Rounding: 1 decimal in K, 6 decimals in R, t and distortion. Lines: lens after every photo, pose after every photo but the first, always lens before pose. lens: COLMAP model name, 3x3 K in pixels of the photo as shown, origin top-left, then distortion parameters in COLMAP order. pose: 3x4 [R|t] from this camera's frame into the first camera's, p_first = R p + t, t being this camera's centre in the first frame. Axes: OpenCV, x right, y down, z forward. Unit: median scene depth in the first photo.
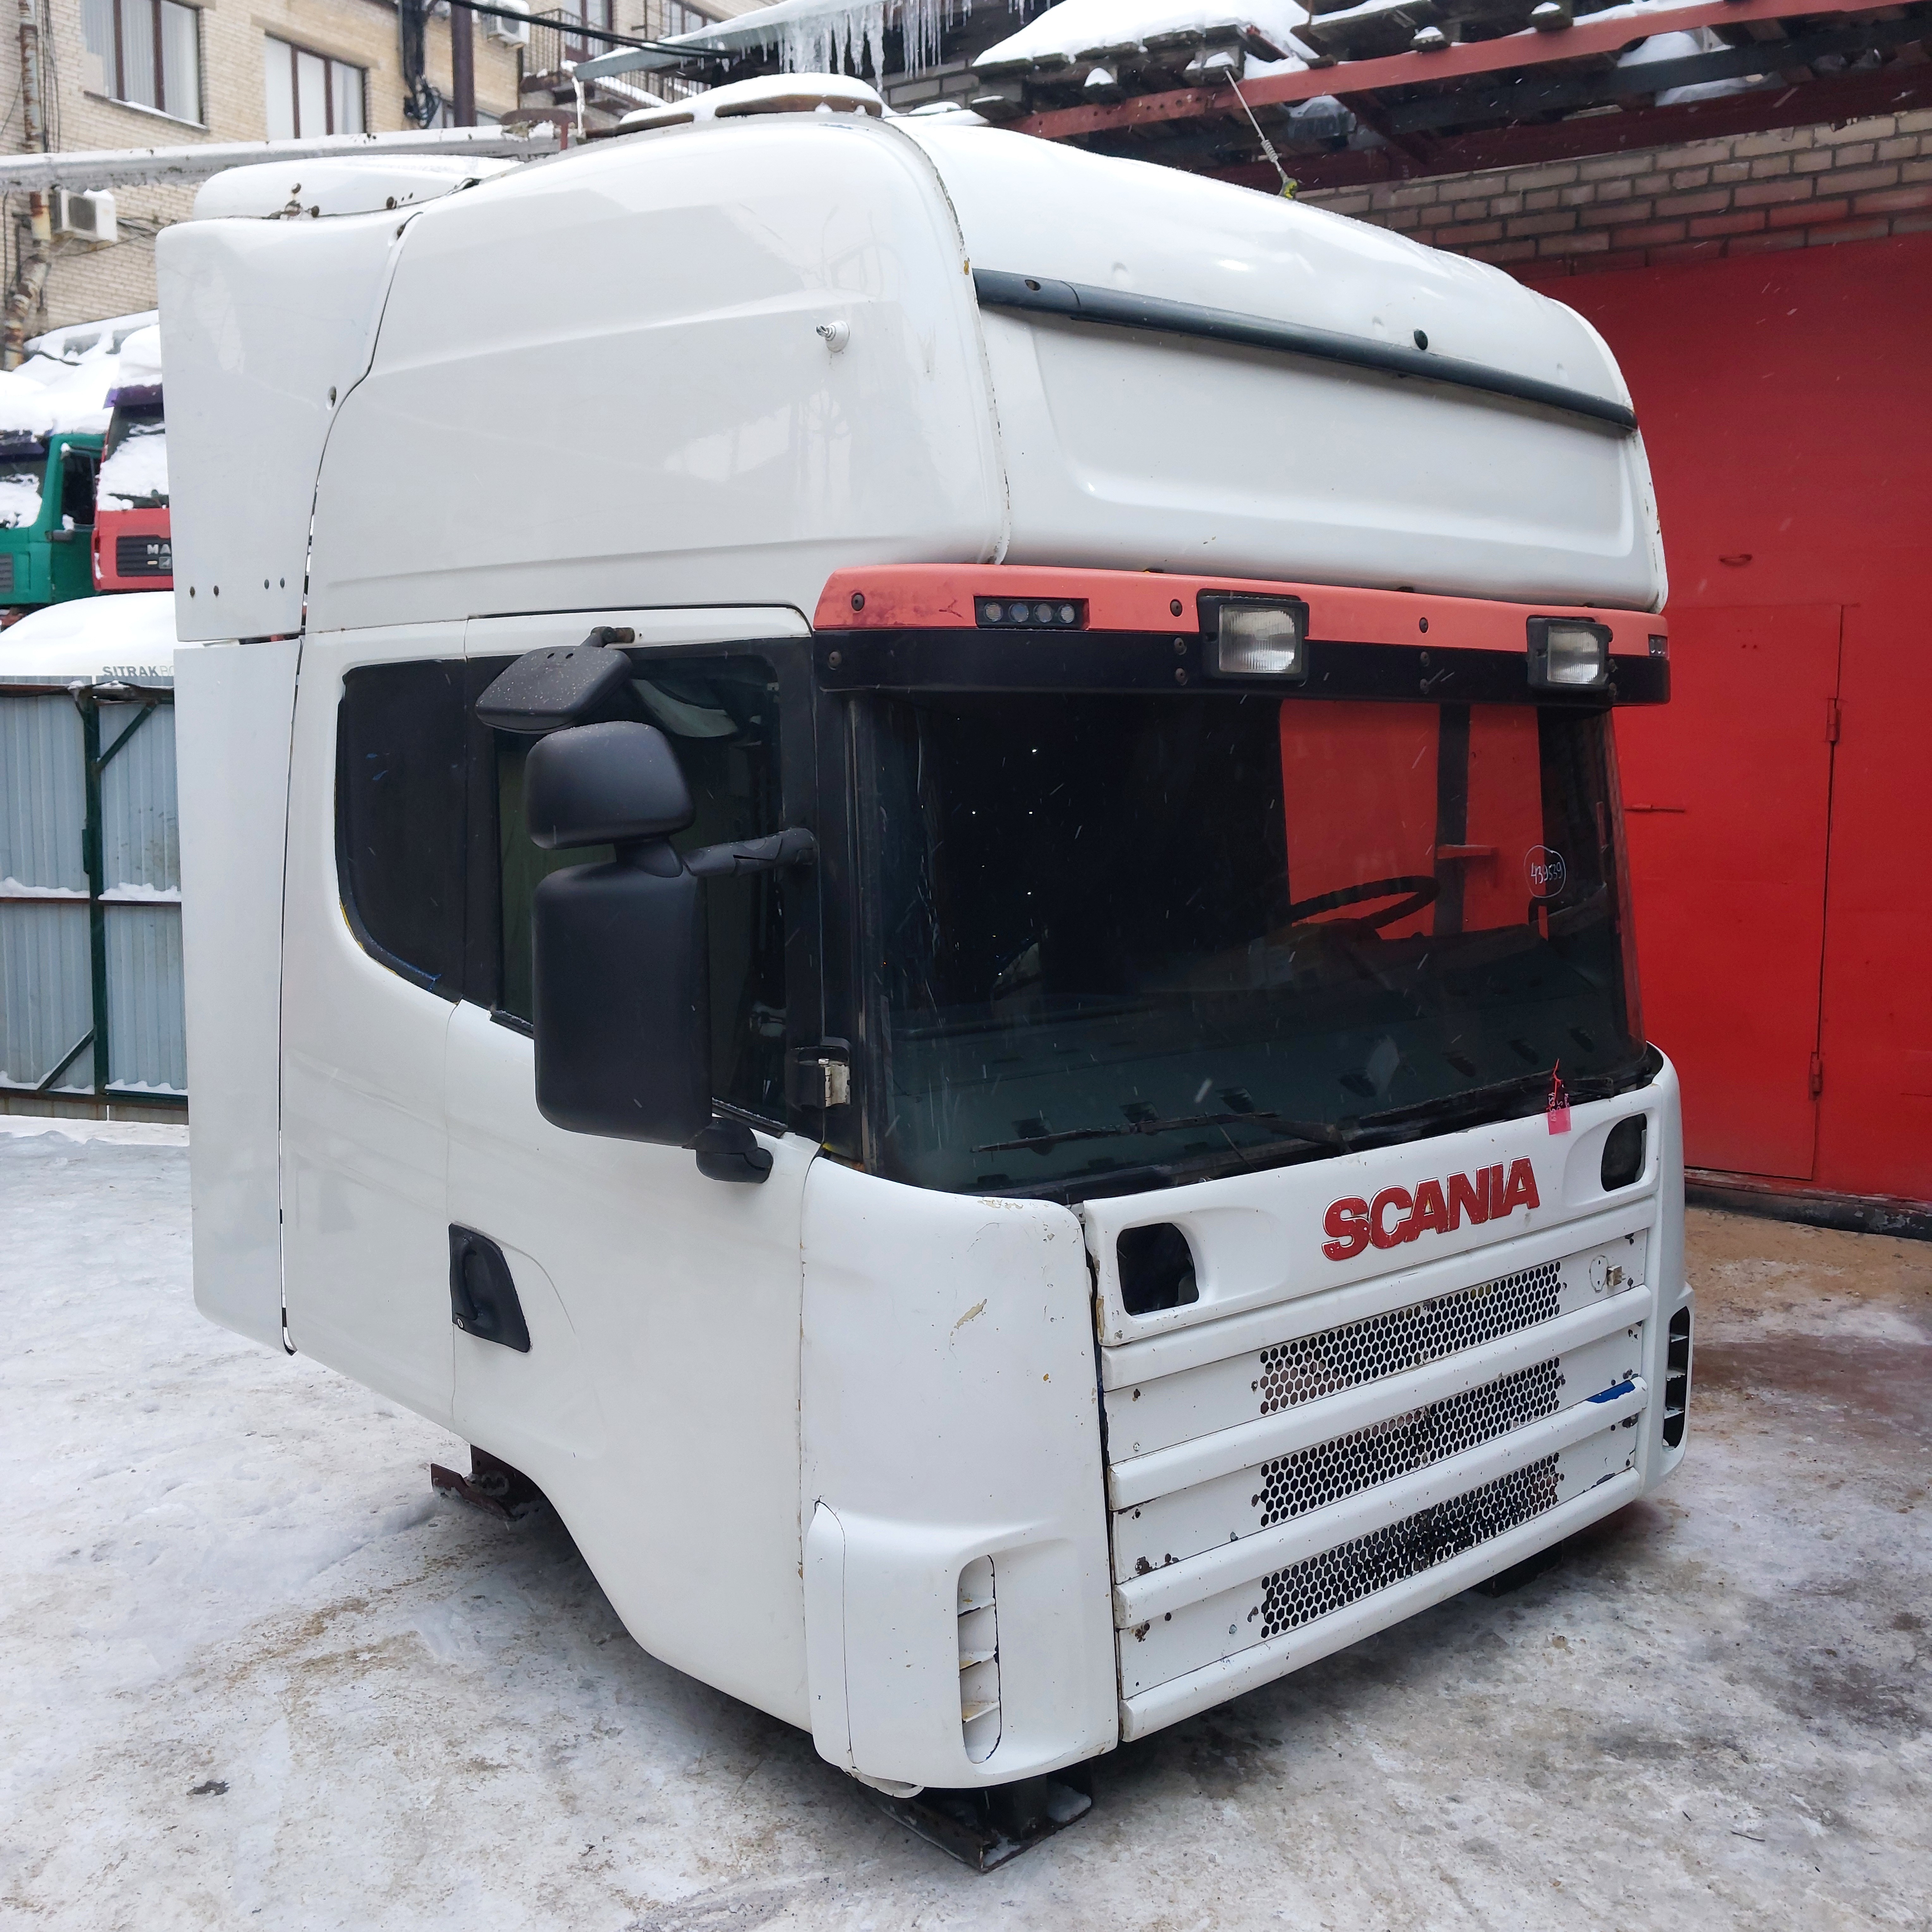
lens RADIAL K [[2118.3, 0, 977.5], [0, 2118.3, 959.8], [0, 0, 1]] dist [0.037367, 0.000000]
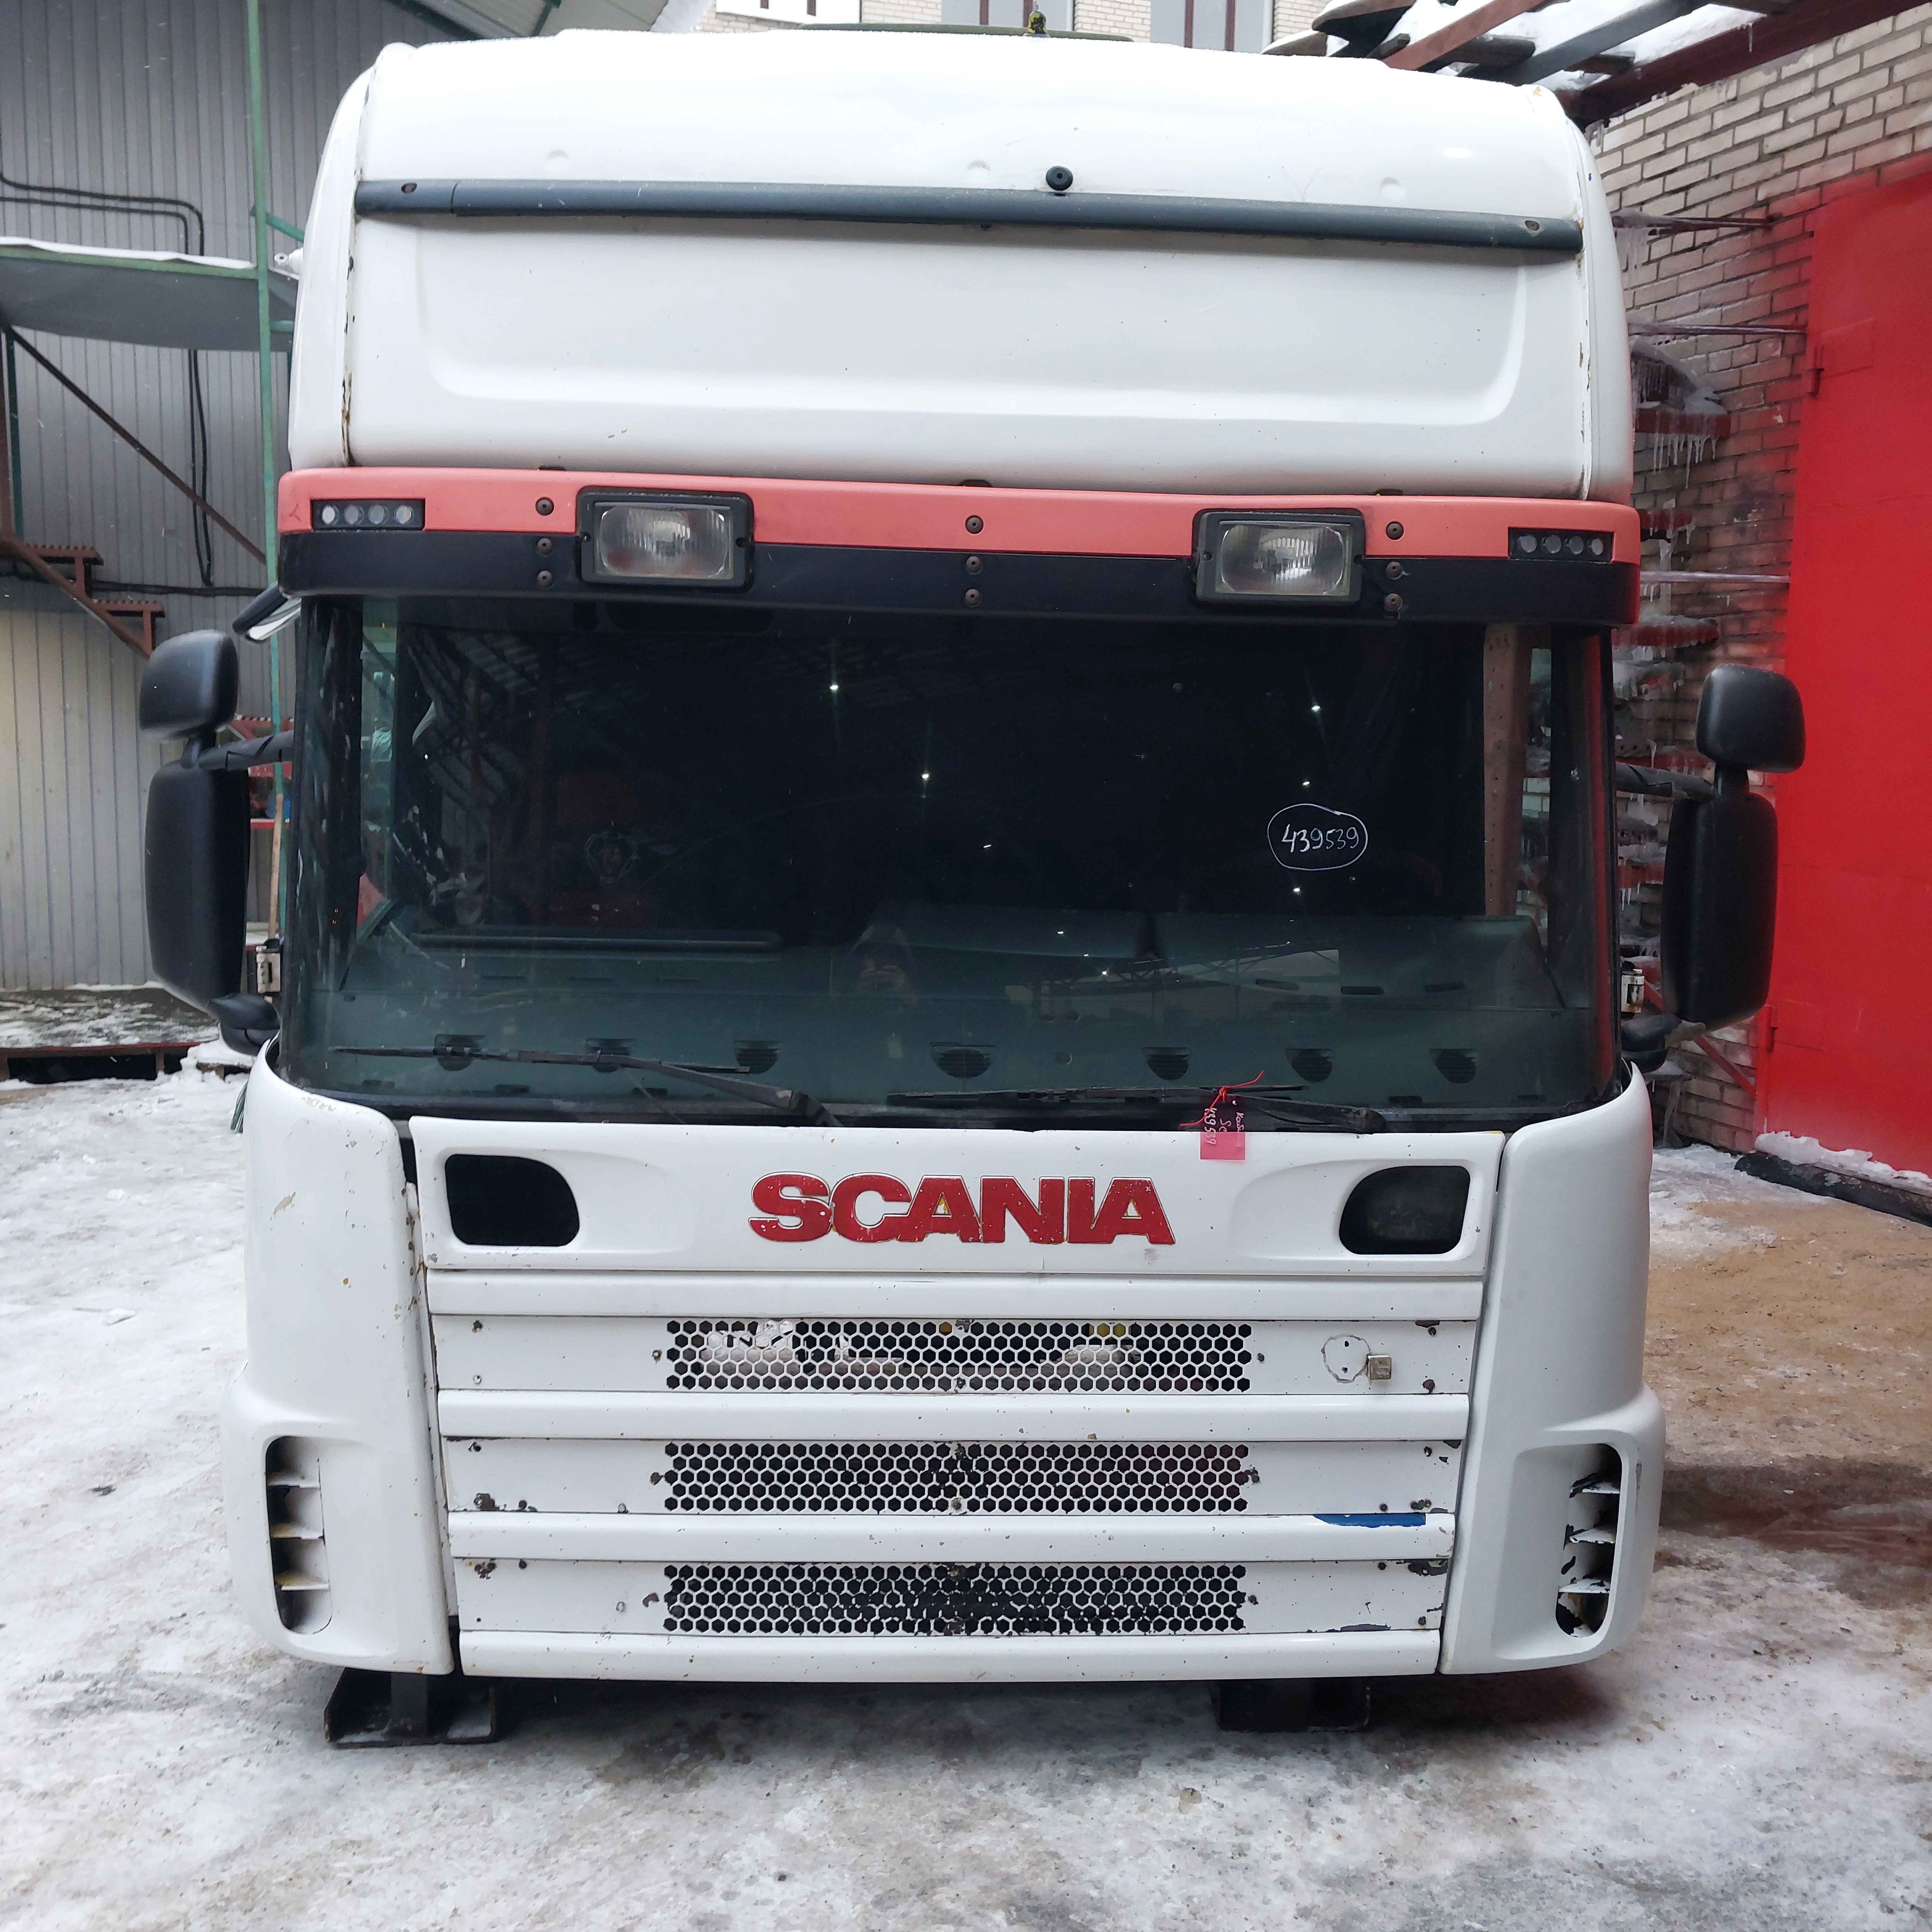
lens RADIAL K [[2118.3, 0, 956.9], [0, 2118.3, 964.4], [0, 0, 1]] dist [0.037367, 0.000000]
pose [[0.757609, 0.095363, -0.645704, 0.770312], [-0.090223, 0.995073, 0.041101, -0.016490], [0.646443, 0.027119, 0.762480, 0.359961]]
